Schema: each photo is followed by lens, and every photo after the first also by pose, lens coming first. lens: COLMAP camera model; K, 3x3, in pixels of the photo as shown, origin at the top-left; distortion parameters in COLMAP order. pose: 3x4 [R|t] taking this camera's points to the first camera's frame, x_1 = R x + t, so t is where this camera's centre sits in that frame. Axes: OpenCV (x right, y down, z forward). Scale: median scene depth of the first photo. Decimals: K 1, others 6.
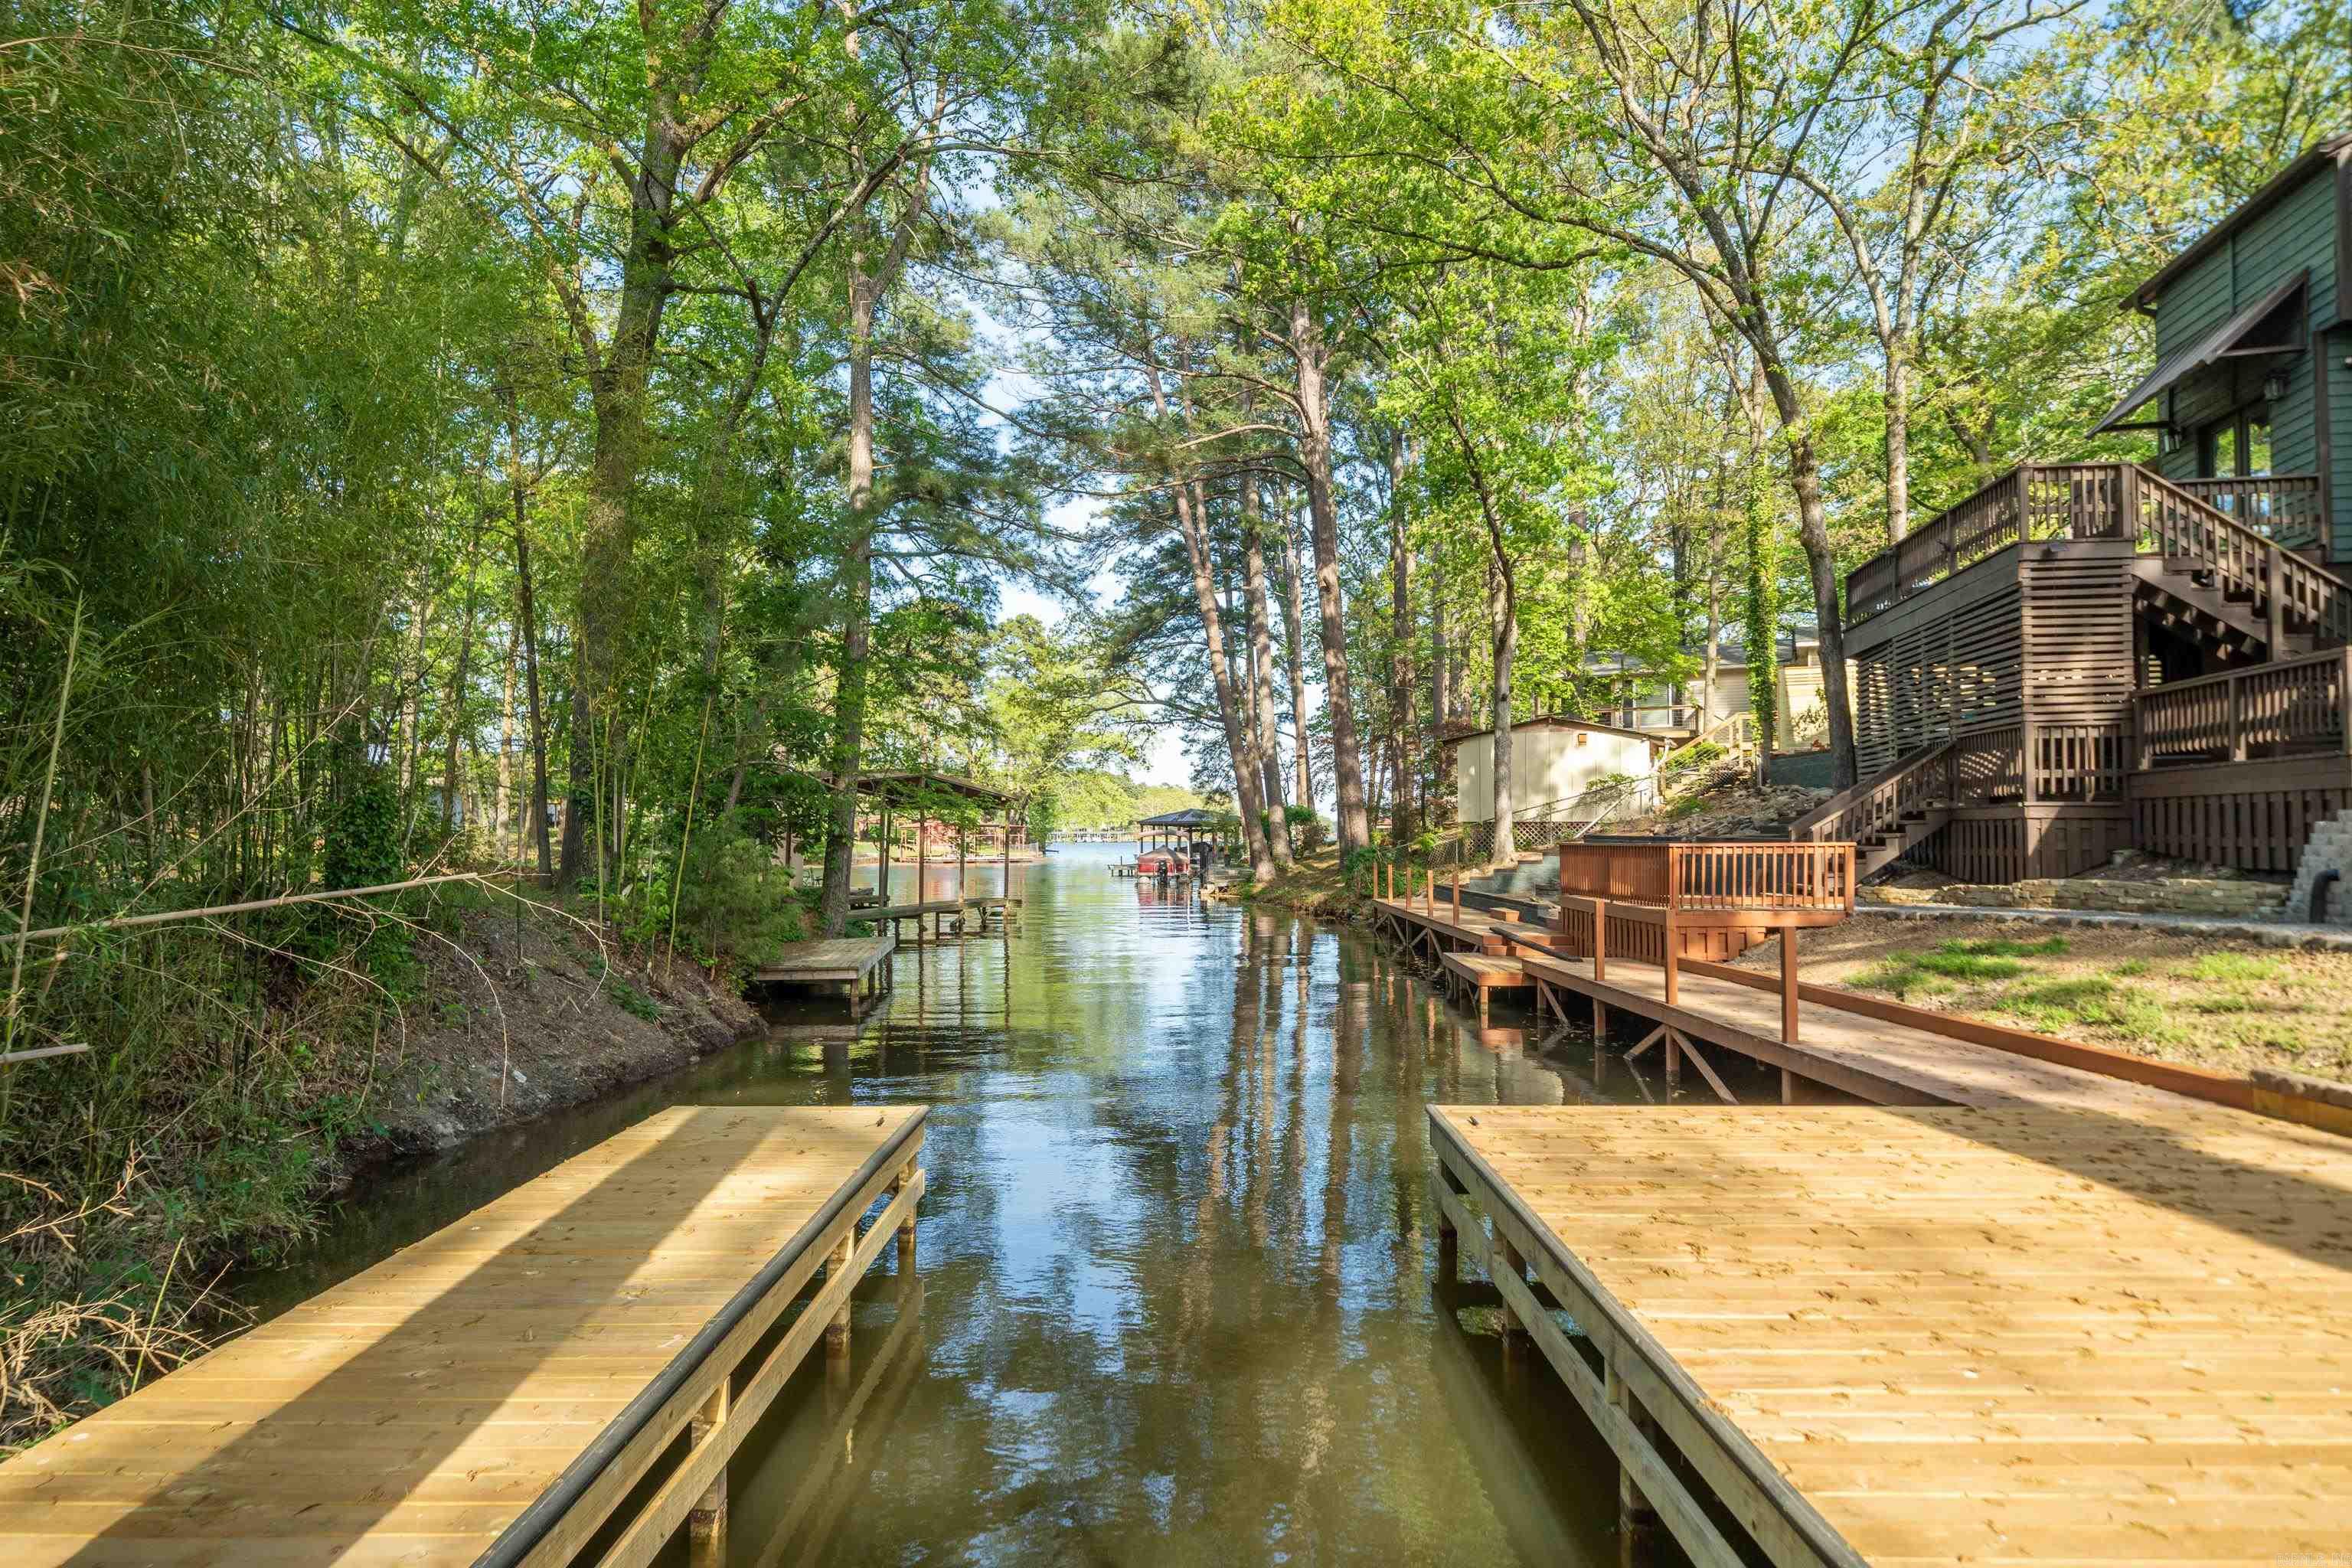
lens RADIAL K [[1302.1, 0, 1173.2], [0, 1302.1, 780.3], [0, 0, 1]] dist [0.035385, 0.000649]
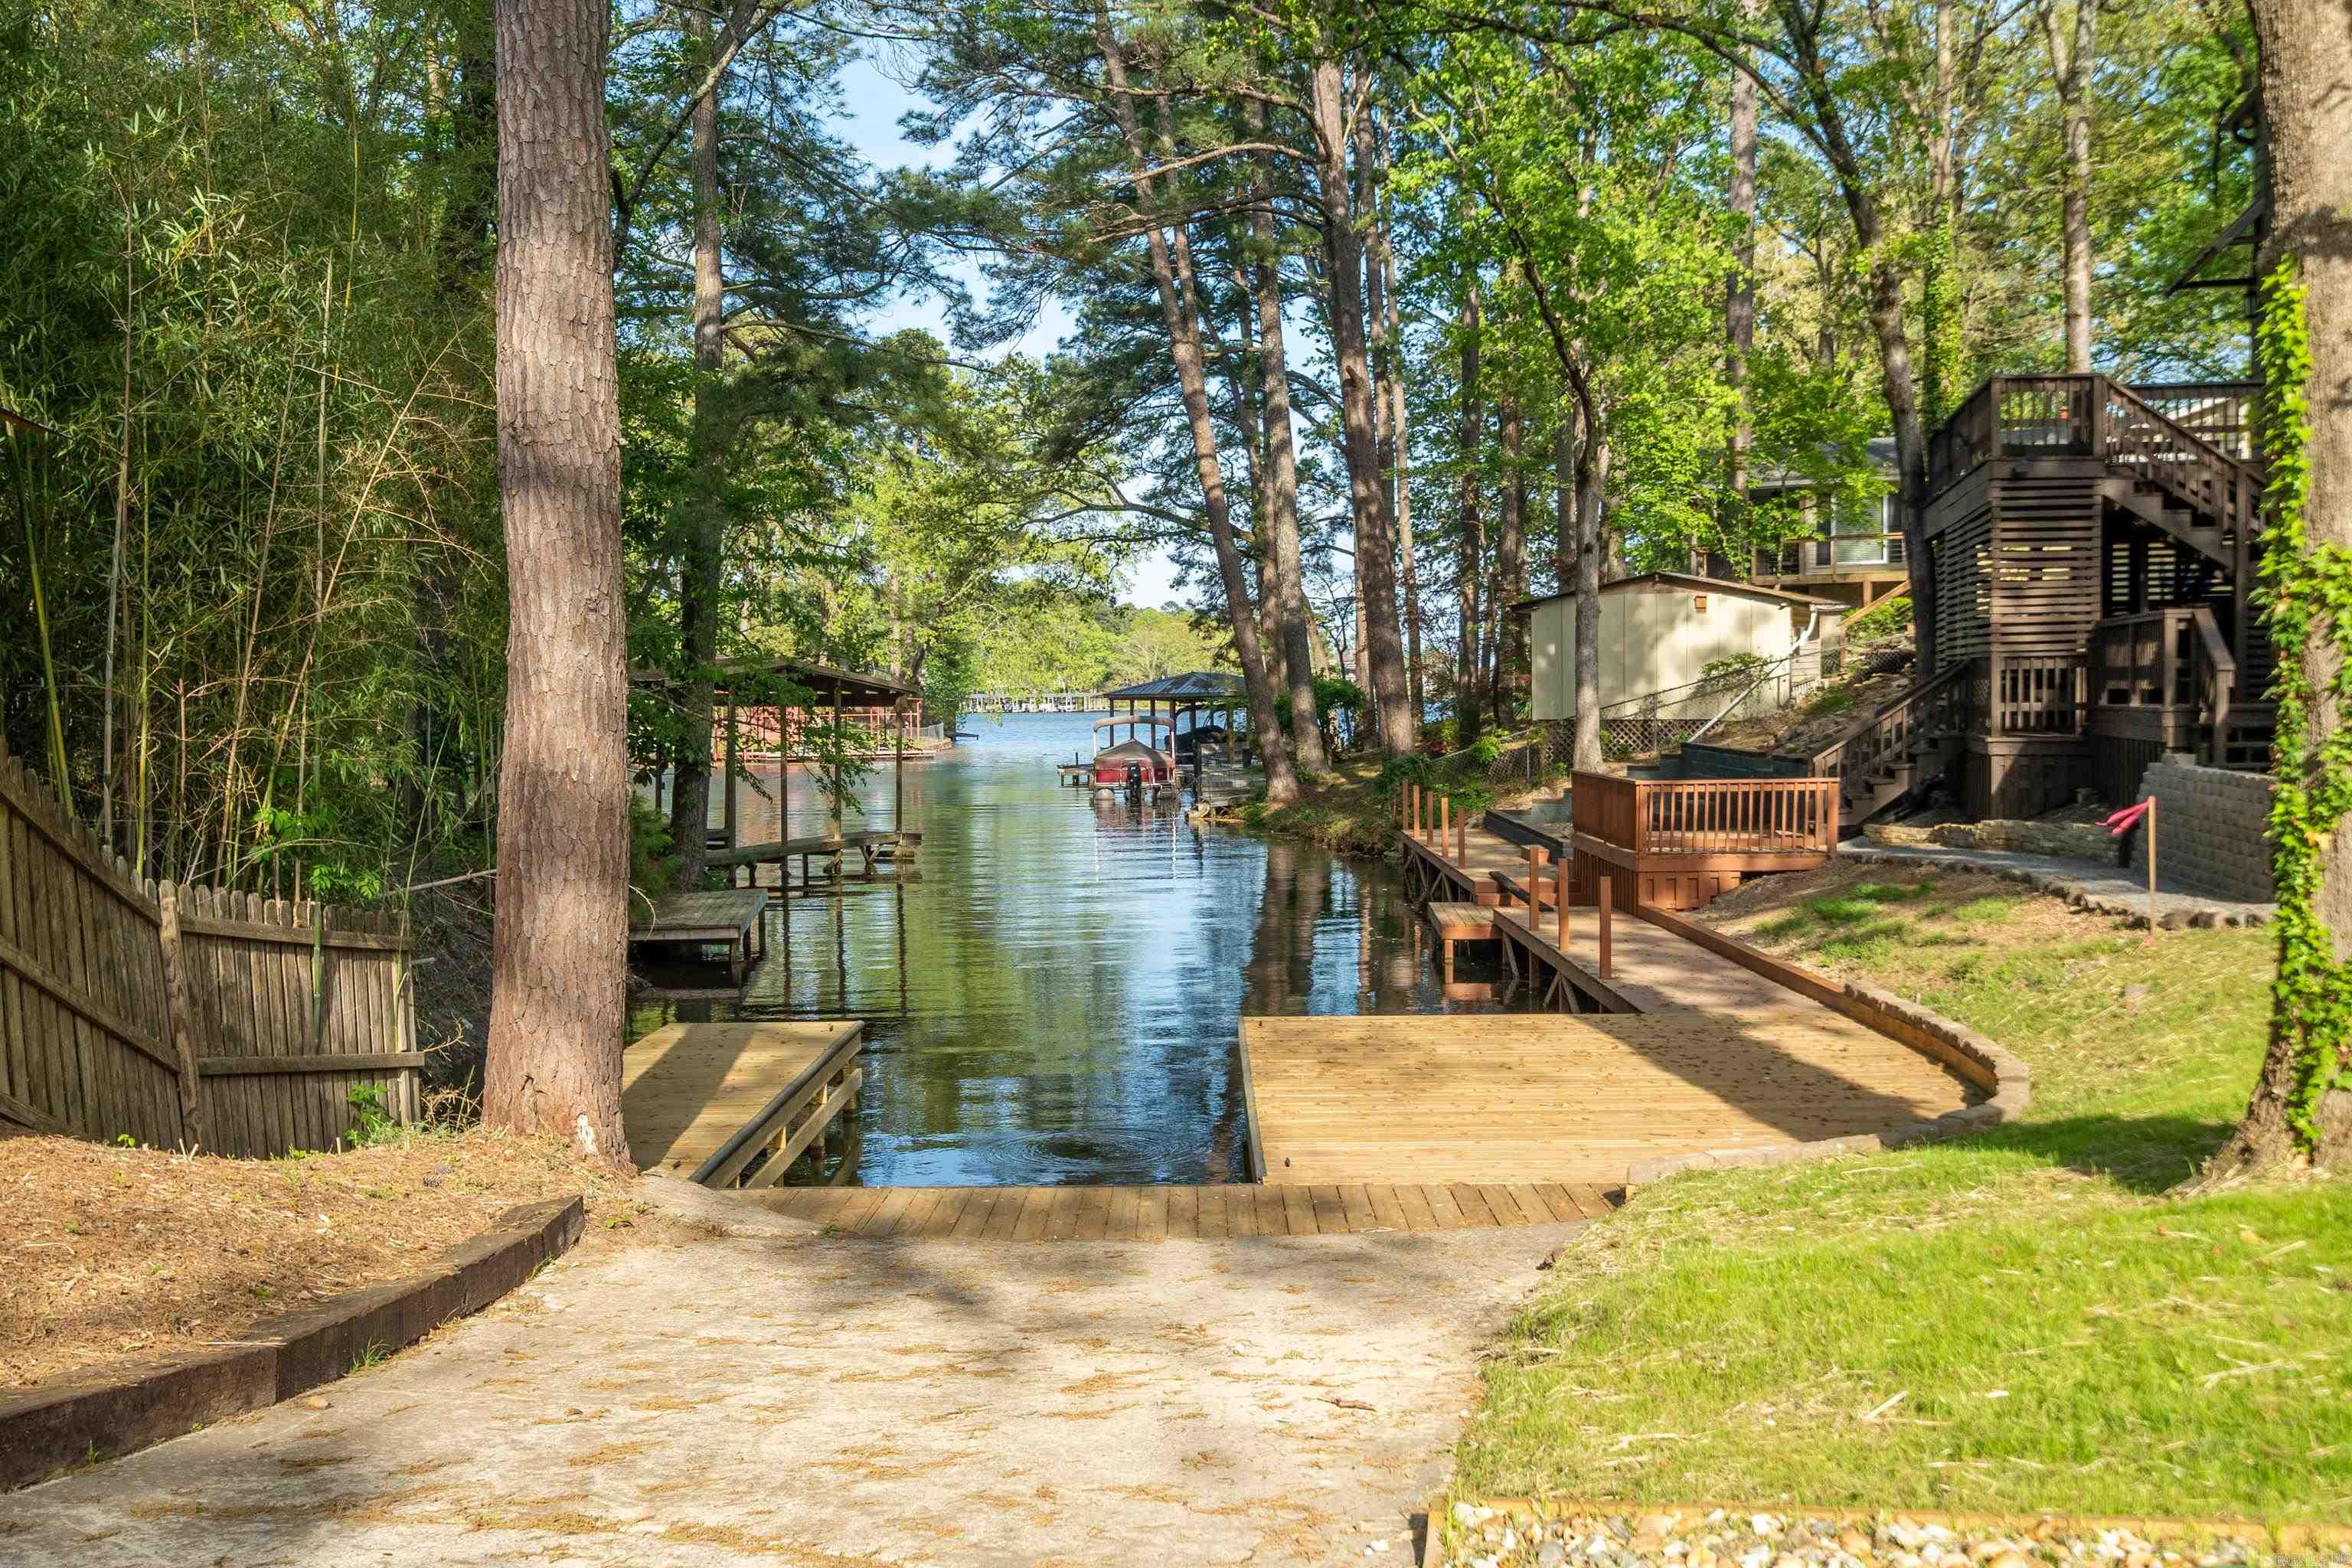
lens RADIAL K [[2434.7, 0, 1176.1], [0, 2434.7, 782.2], [0, 0, 1]] dist [-0.007848, 0.000000]
pose [[0.999936, -0.007905, -0.008086, 0.036076], [0.008534, 0.996679, 0.080984, -0.044902], [0.007419, -0.081048, 0.996683, -0.339788]]
